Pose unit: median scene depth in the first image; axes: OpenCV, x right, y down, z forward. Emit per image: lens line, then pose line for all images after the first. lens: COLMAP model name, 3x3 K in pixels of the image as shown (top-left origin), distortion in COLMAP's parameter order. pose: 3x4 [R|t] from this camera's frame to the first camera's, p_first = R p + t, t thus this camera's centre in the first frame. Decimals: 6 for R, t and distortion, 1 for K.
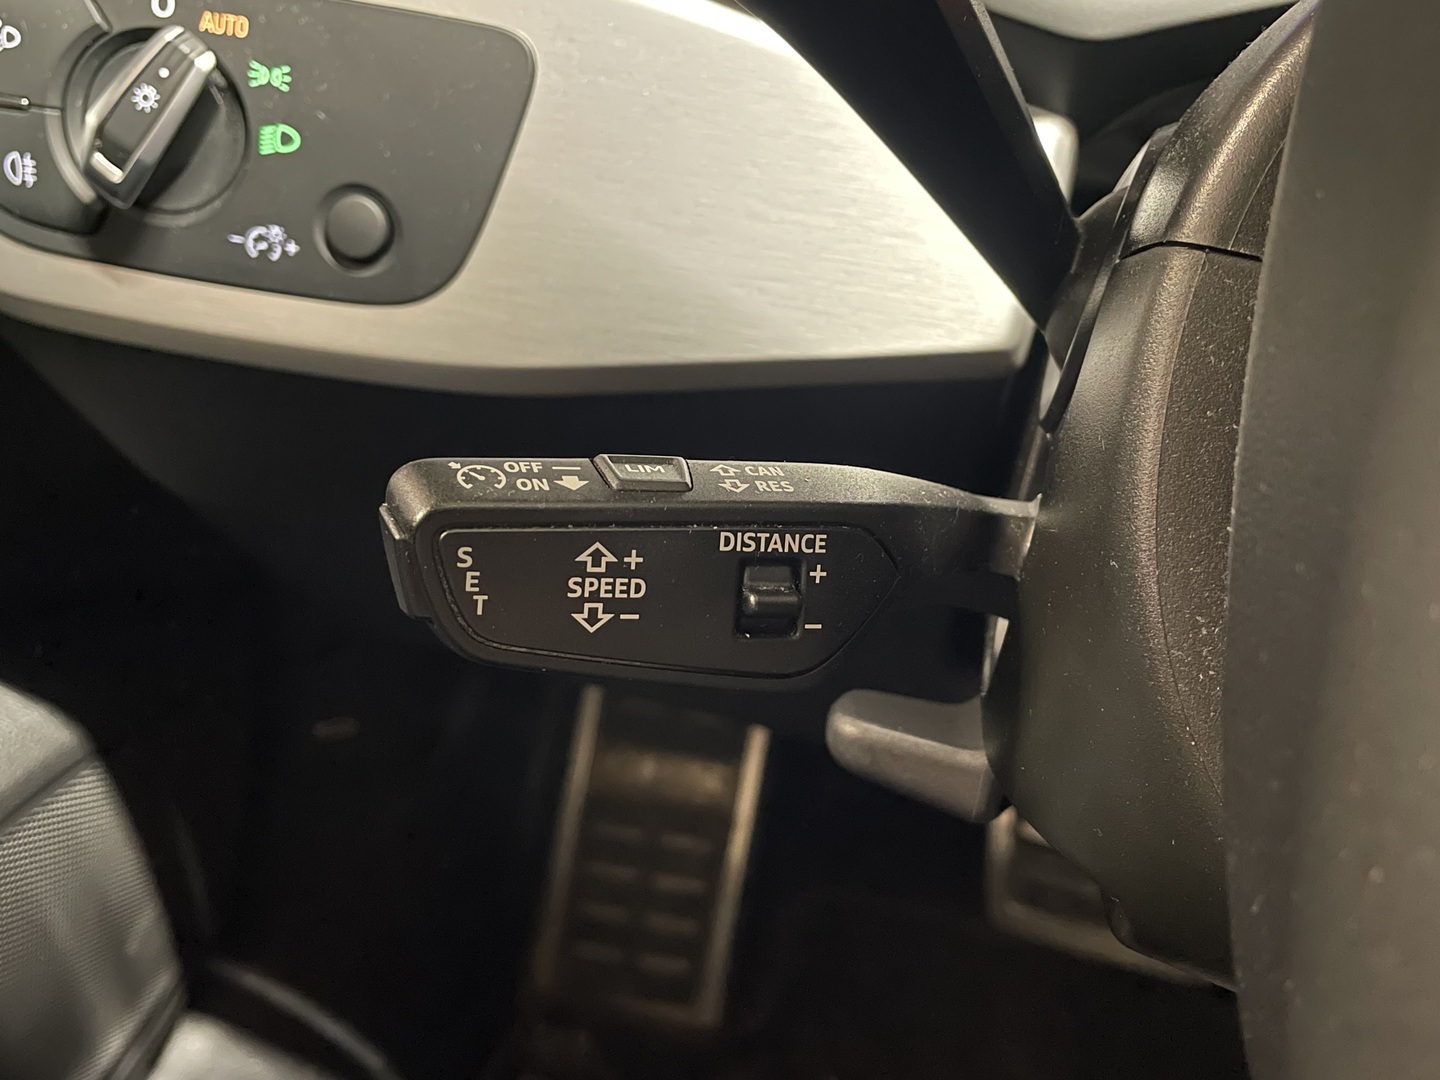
lens RADIAL K [[1342.1, 0, 720.0], [0, 1342.1, 539.6], [0, 0, 1]] dist [0.002295, 0.000000]
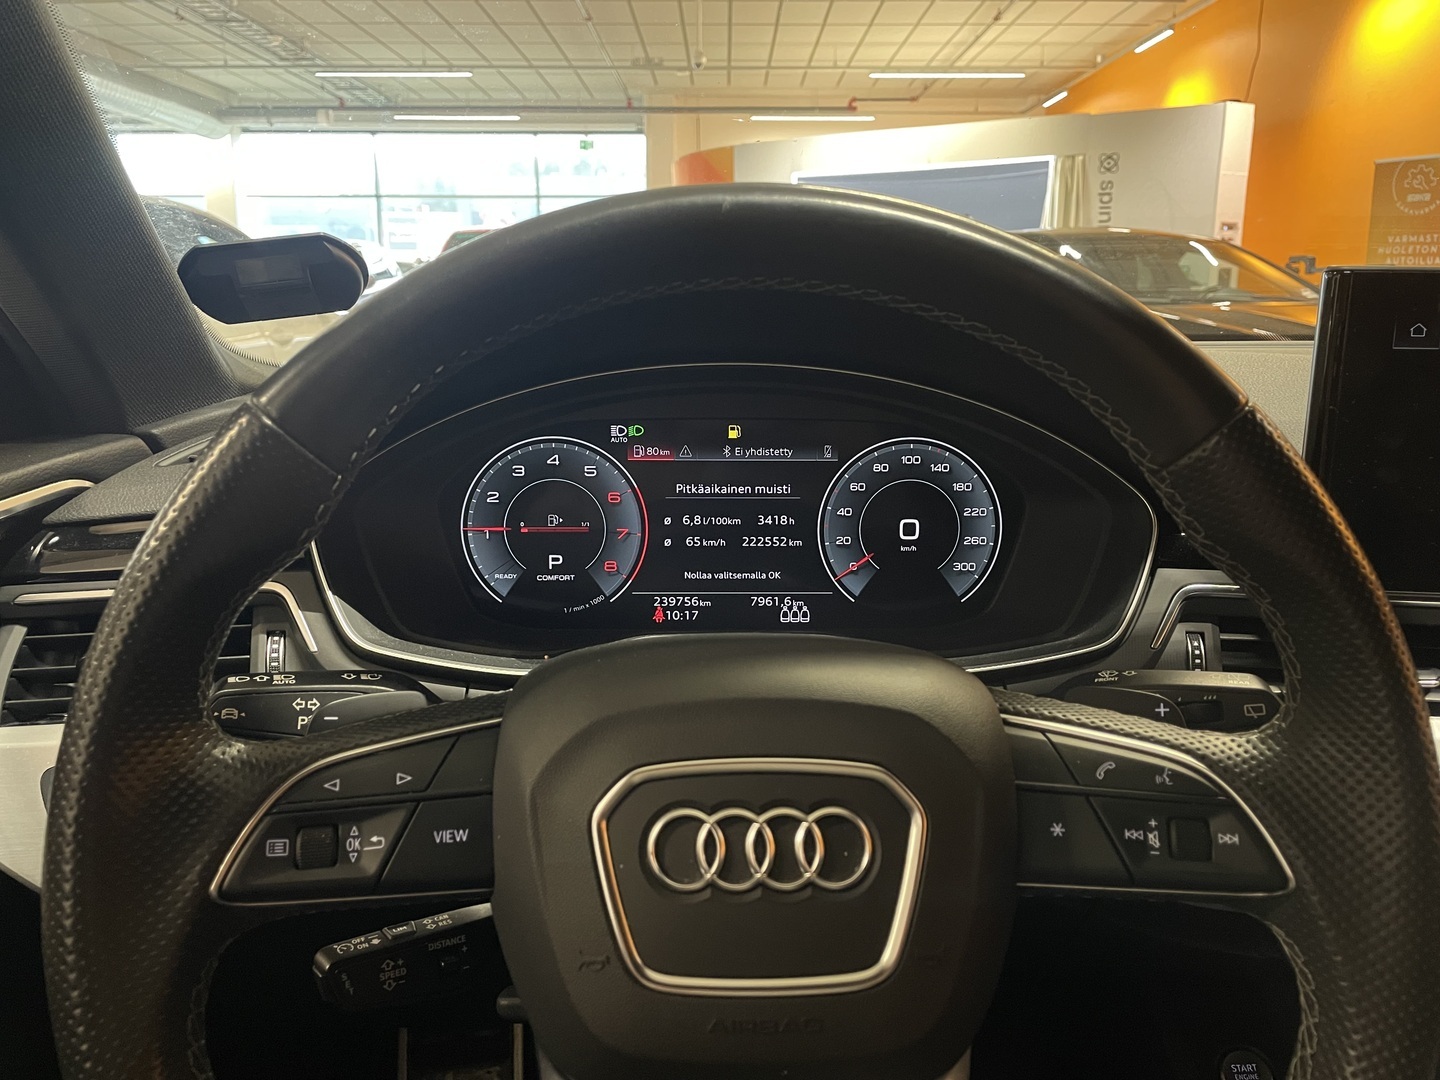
lens RADIAL K [[1091.4, 0, 722.4], [0, 1091.4, 543.3], [0, 0, 1]] dist [0.037016, -0.027702]
pose [[0.954408, -0.181447, 0.237026, 0.217500], [0.239123, 0.940028, -0.243246, -0.097832], [-0.178675, 0.288834, 0.940558, -1.784134]]
